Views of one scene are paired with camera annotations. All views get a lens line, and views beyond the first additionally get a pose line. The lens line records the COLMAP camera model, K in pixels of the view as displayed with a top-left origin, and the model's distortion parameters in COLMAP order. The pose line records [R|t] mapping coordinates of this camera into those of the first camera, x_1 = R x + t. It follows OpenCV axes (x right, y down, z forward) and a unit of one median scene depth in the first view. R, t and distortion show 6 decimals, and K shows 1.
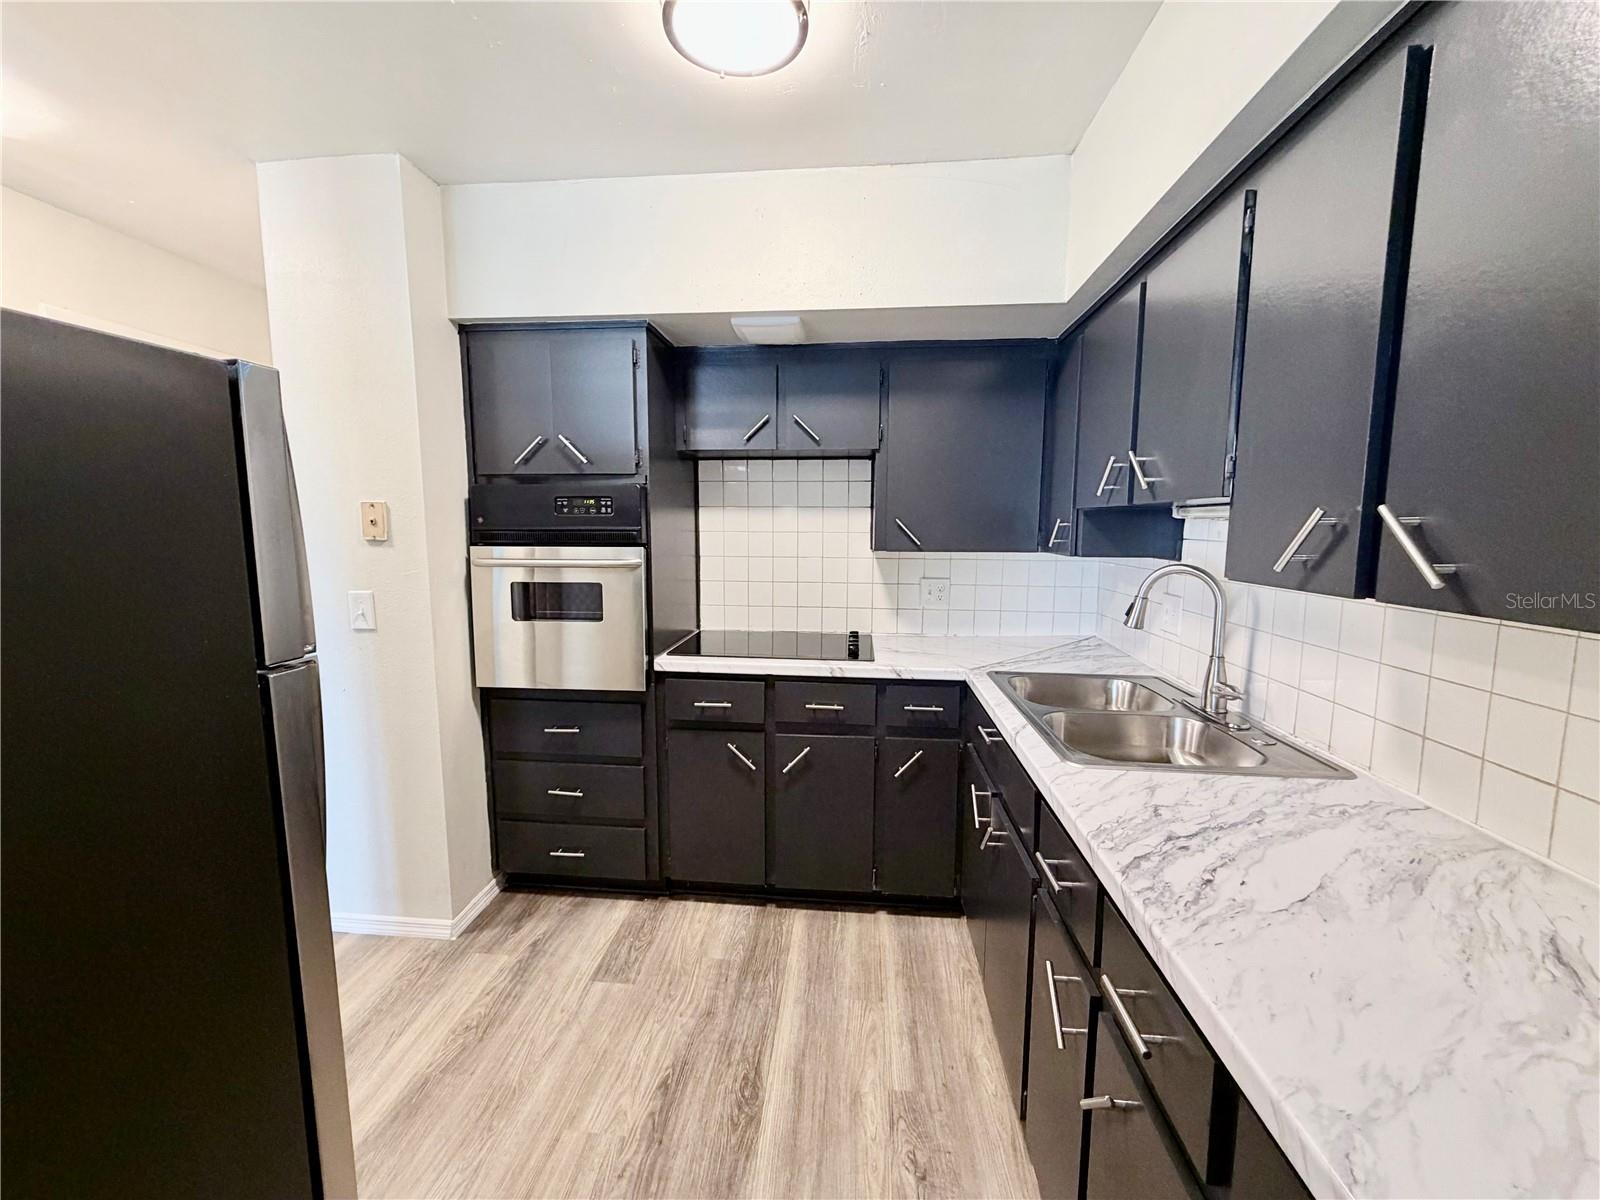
lens RADIAL K [[638.9, 0, 789.8], [0, 638.9, 595.2], [0, 0, 1]] dist [0.000505, -0.000105]
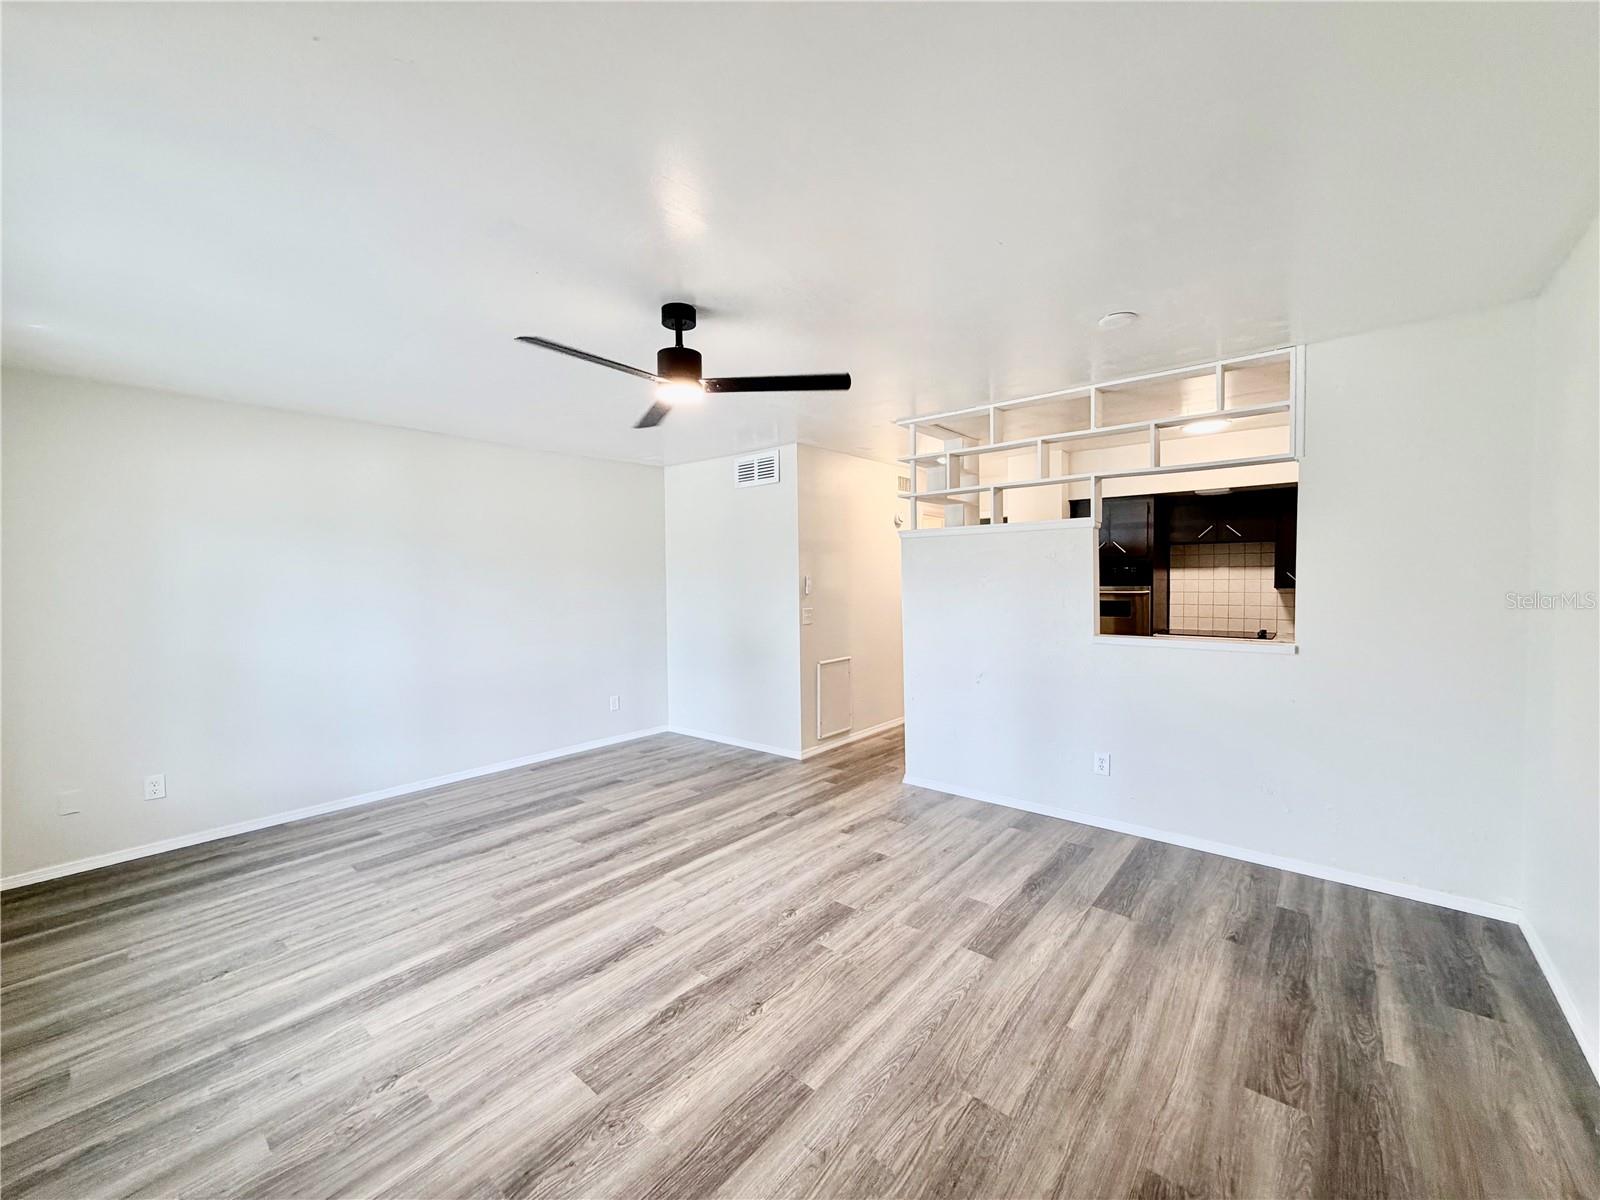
lens RADIAL K [[638.9, 0, 810.0], [0, 638.9, 598.0], [0, 0, 1]] dist [0.000505, -0.000105]
pose [[0.826613, -0.001216, -0.562769, 0.070182], [-0.048812, 0.996074, -0.073849, 0.217481], [0.560650, 0.088514, 0.823309, -1.756879]]
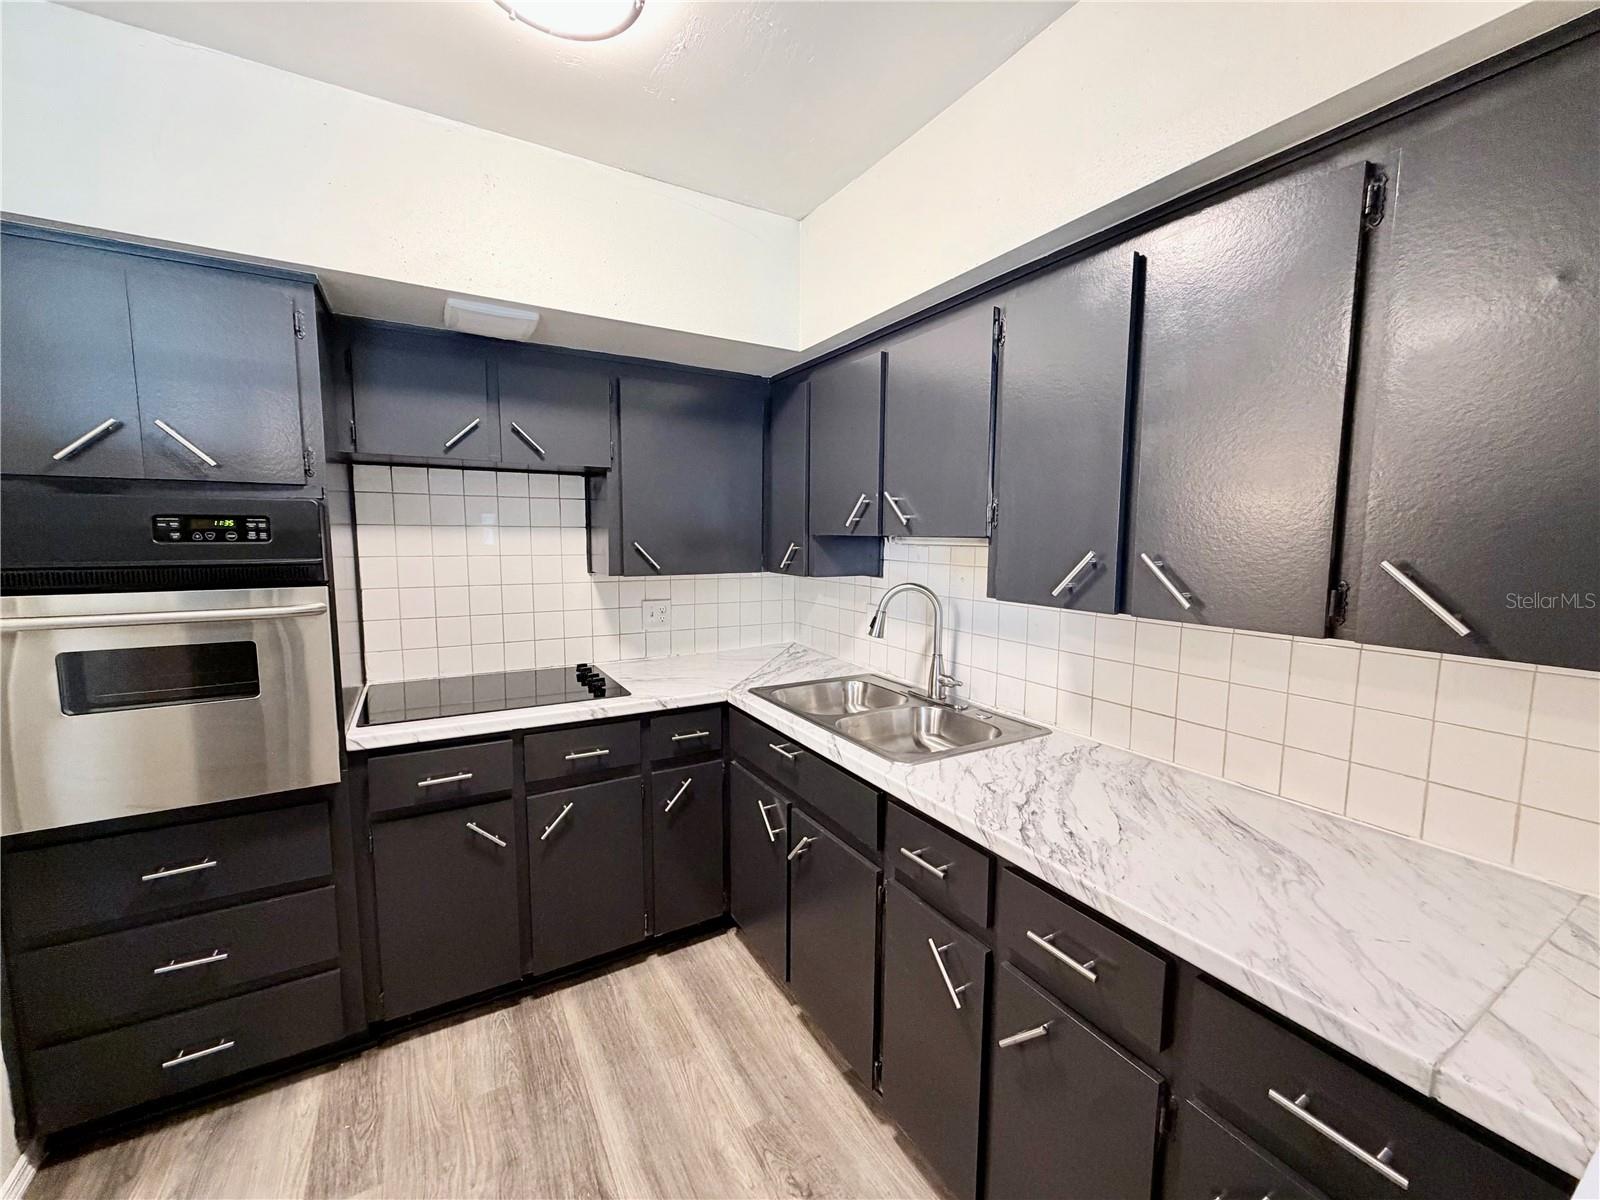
lens RADIAL K [[638.9, 0, 806.4], [0, 638.9, 597.5], [0, 0, 1]] dist [0.000505, -0.000105]
pose [[0.807357, -0.057614, 0.587244, -0.217776], [0.061817, 0.998004, 0.012925, -0.038491], [-0.586816, 0.025867, 0.809307, 0.091161]]
